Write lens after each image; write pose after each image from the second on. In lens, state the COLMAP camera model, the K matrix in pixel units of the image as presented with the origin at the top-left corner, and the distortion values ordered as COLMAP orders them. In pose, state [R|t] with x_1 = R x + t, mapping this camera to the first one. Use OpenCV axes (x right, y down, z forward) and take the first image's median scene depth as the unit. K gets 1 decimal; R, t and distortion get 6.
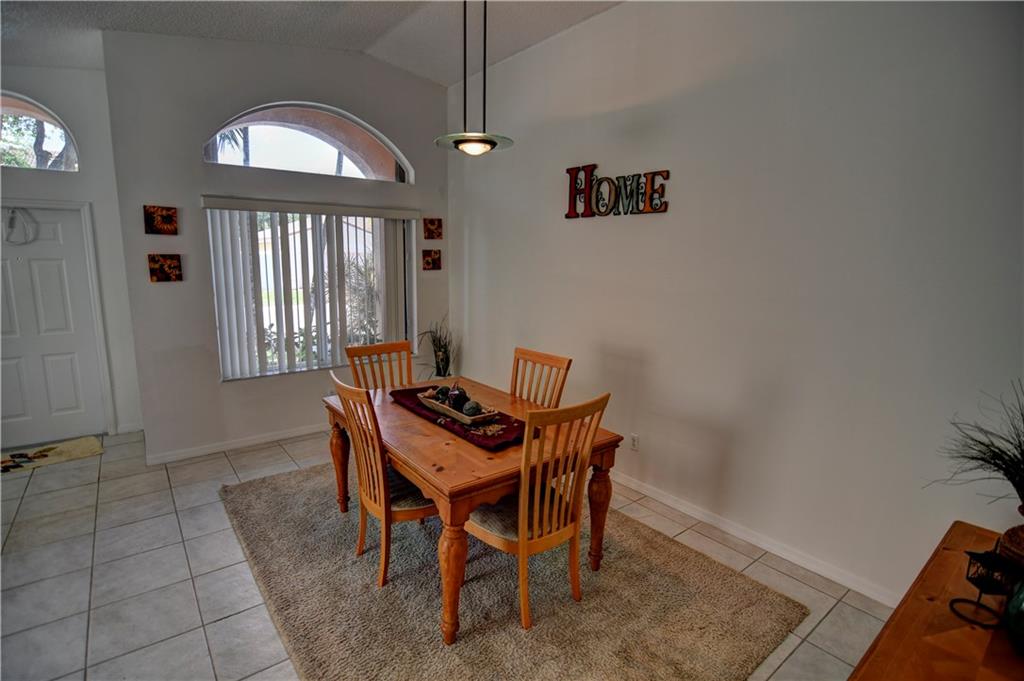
lens RADIAL K [[490.8, 0, 510.6], [0, 490.8, 345.4], [0, 0, 1]] dist [-0.036035, -0.000413]
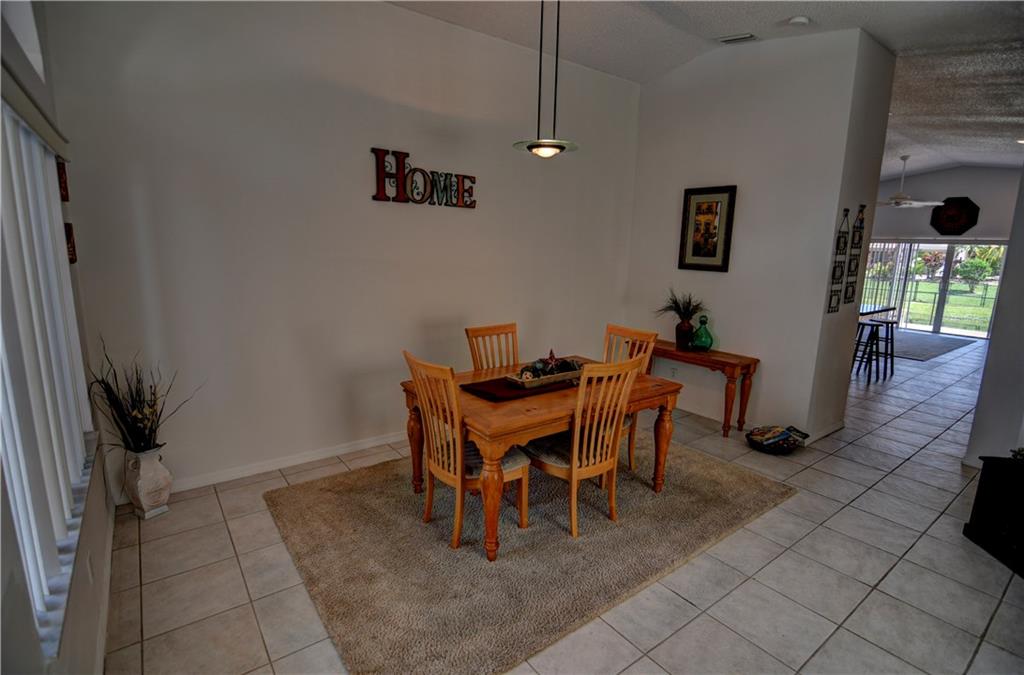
lens RADIAL K [[495.1, 0, 511.3], [0, 495.1, 336.6], [0, 0, 1]] dist [-0.026660, -0.000940]
pose [[0.021756, -0.209883, 0.977484, -0.999929], [0.140733, 0.968623, 0.204848, -0.180363], [-0.989809, 0.133107, 0.050611, 0.810884]]
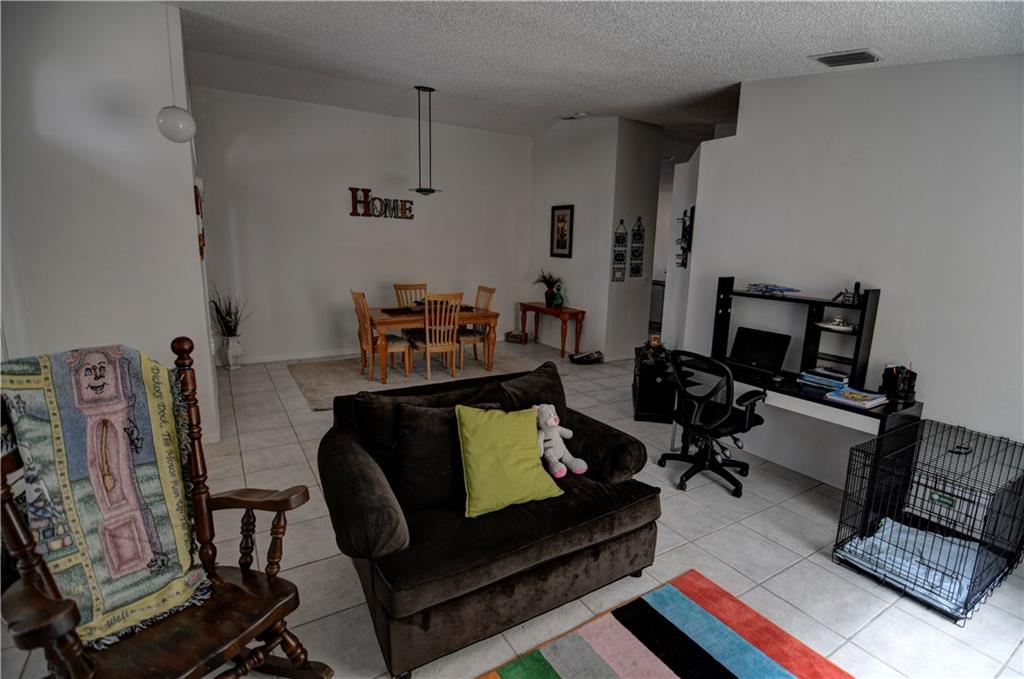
lens RADIAL K [[490.8, 0, 522.2], [0, 490.8, 335.4], [0, 0, 1]] dist [-0.036035, -0.000413]
pose [[0.105564, -0.203706, 0.973324, -1.845358], [0.135317, 0.972631, 0.188885, -0.096493], [-0.985163, 0.111768, 0.130240, 0.229016]]
